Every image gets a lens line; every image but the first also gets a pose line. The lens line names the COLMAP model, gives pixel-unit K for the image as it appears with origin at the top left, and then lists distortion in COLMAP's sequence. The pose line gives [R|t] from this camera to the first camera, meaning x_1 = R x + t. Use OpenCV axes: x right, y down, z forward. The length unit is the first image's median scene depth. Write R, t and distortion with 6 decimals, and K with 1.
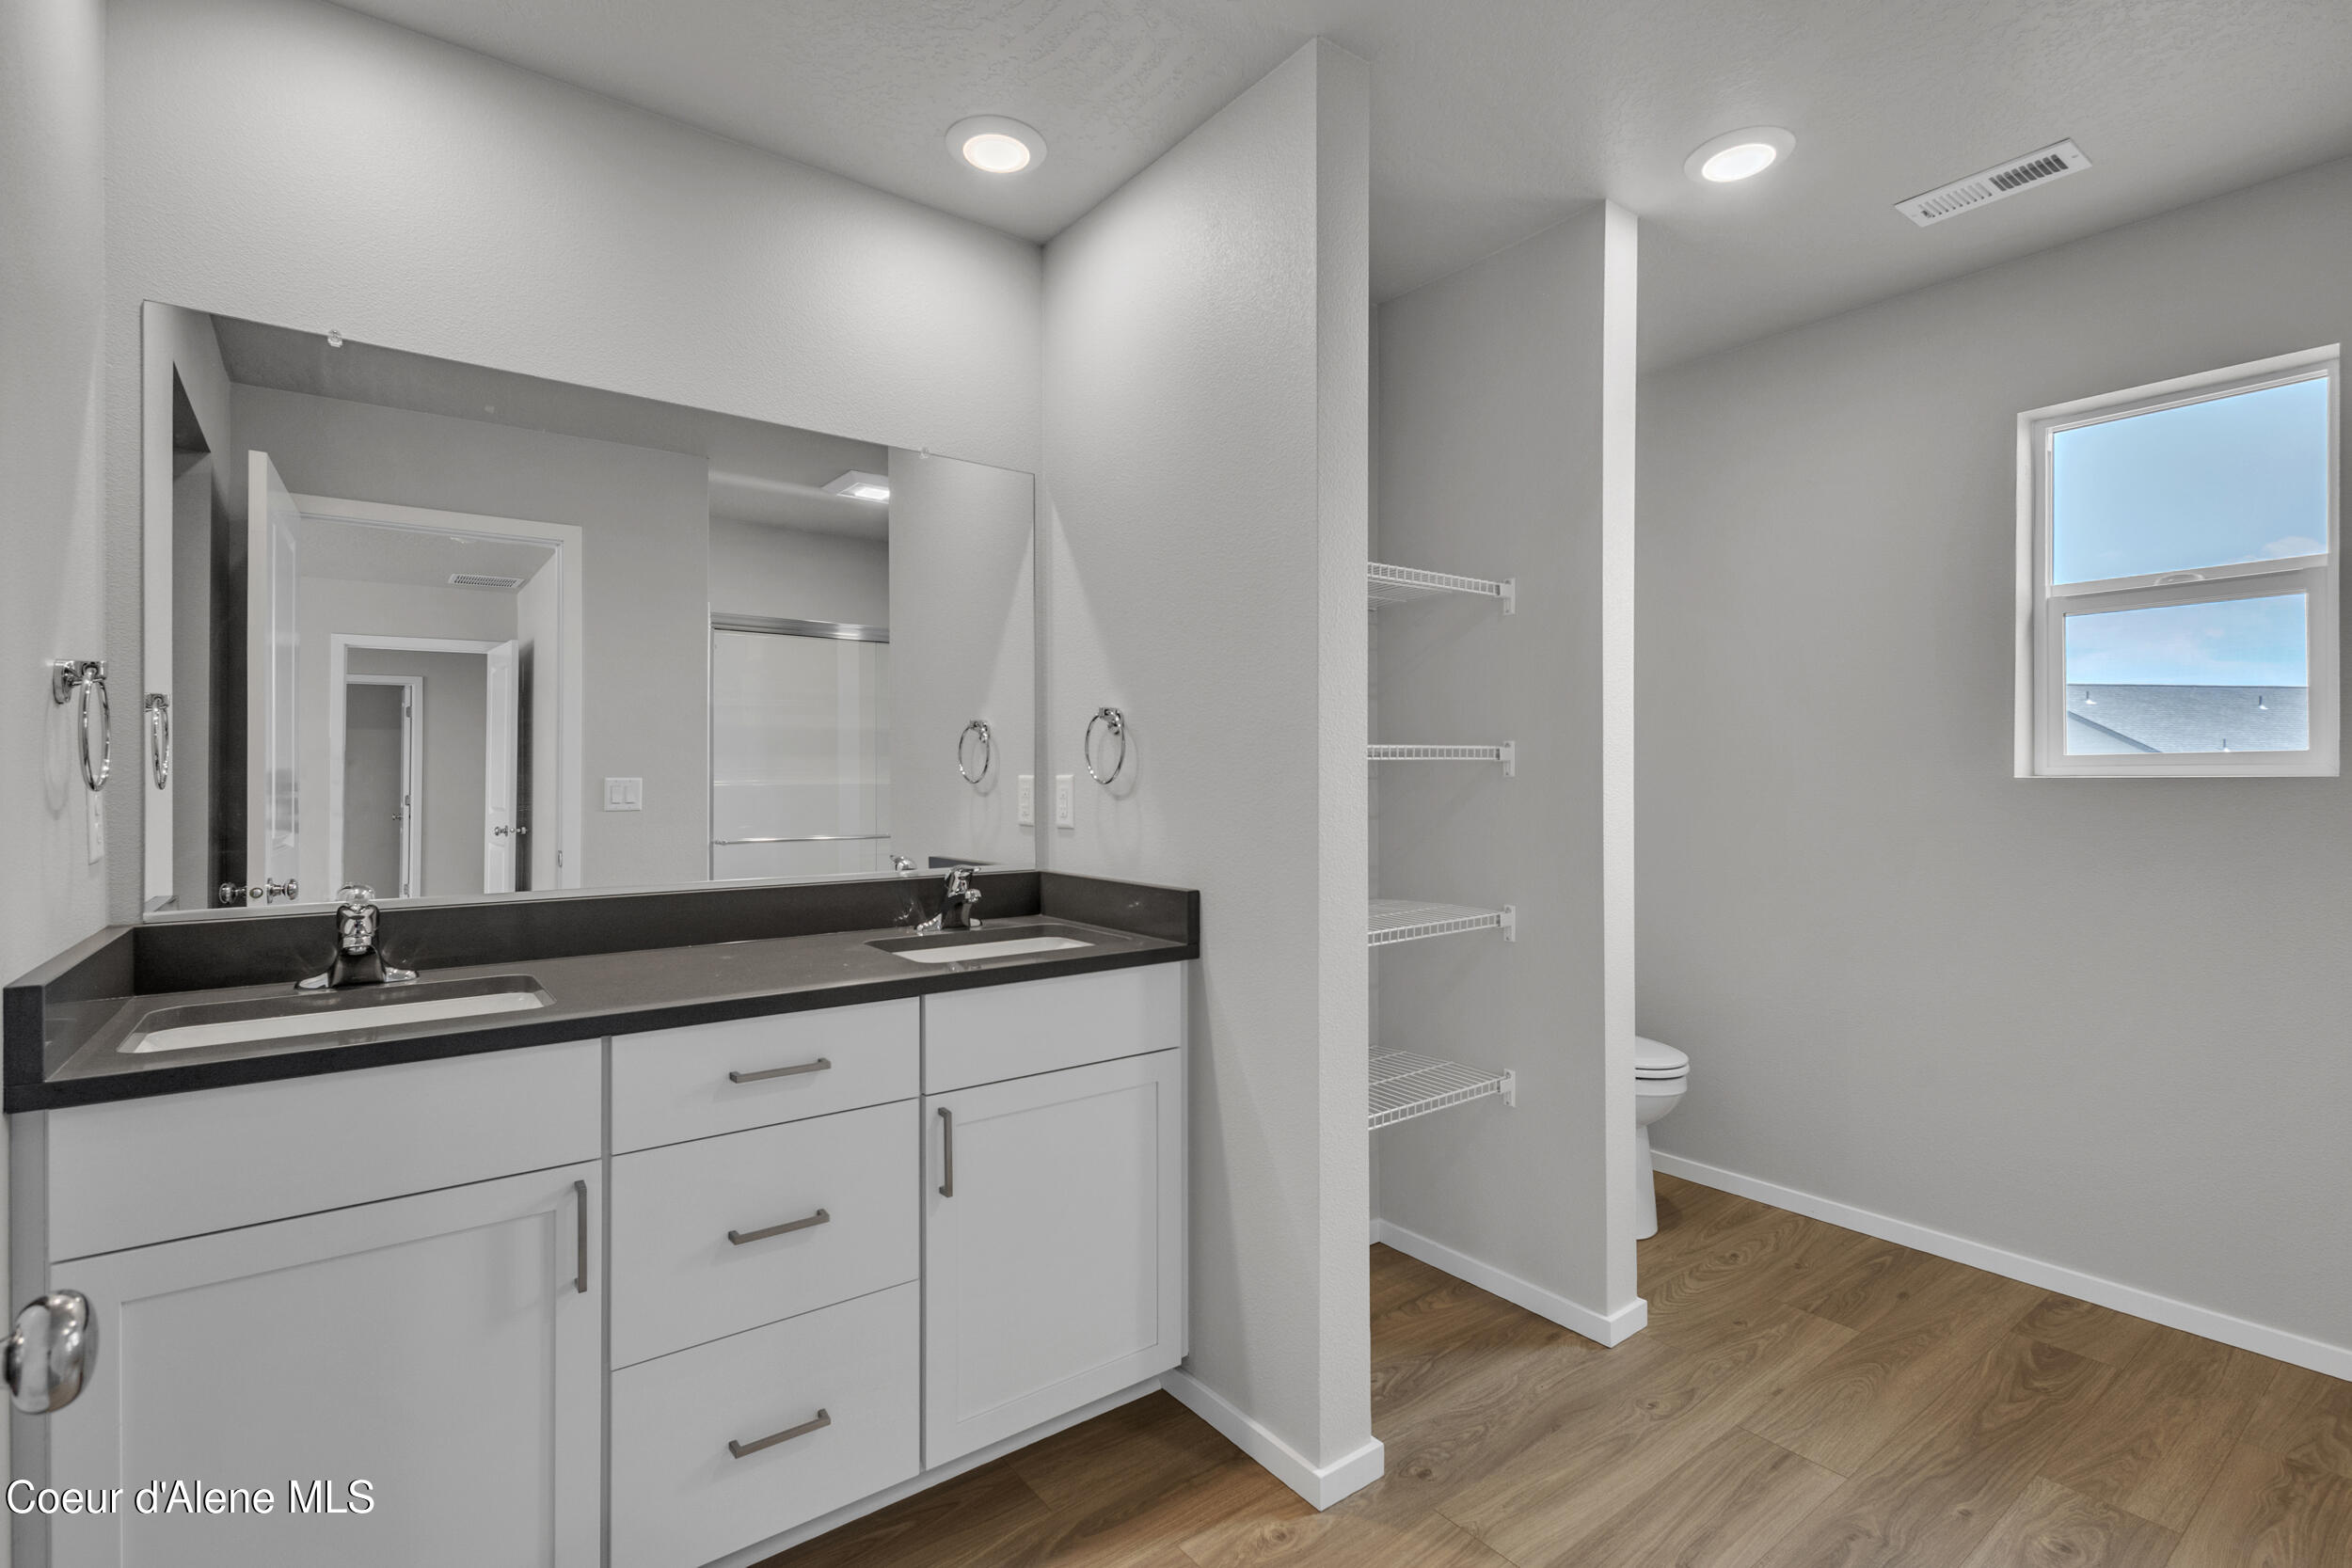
lens RADIAL K [[1086.5, 0, 1180.2], [0, 1086.5, 774.1], [0, 0, 1]] dist [0.007685, -0.000259]
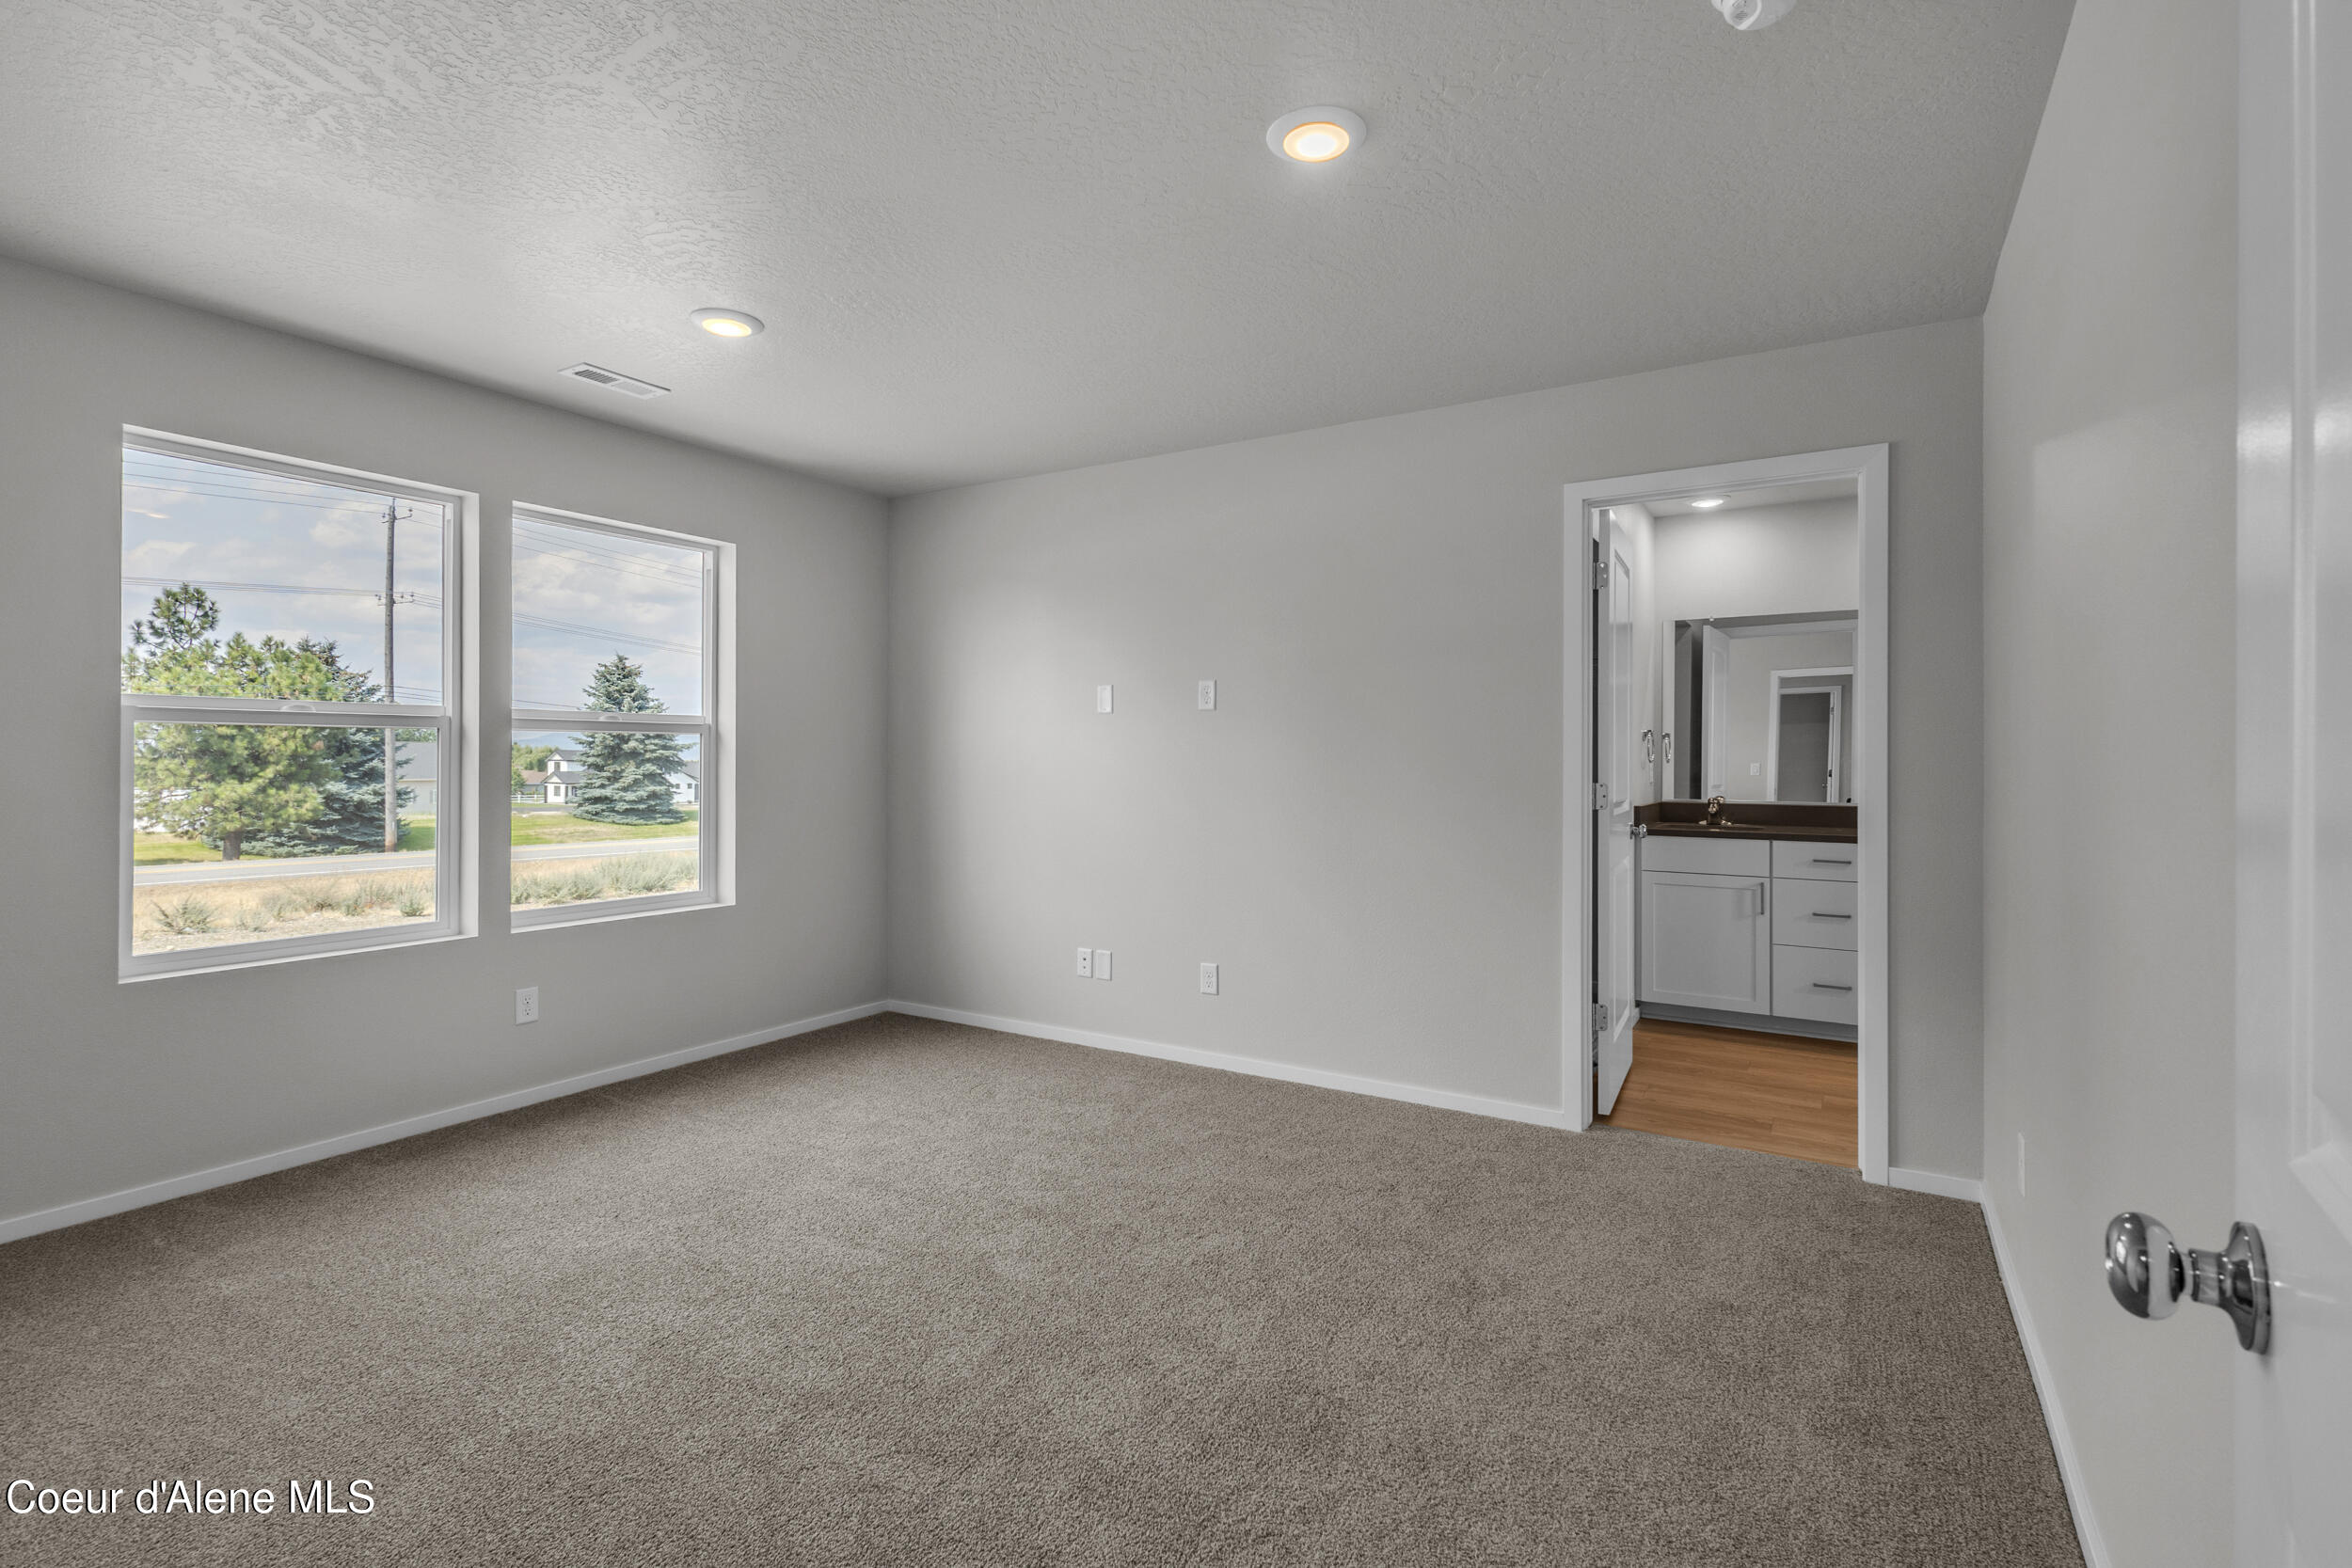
lens RADIAL K [[1092.1, 0, 1176.8], [0, 1092.1, 753.6], [0, 0, 1]] dist [0.011295, -0.004021]
pose [[0.355348, 0.001767, -0.934732, 1.767370], [0.001121, 0.999997, 0.002317, -0.024945], [0.934733, -0.001871, 0.355345, -1.690908]]
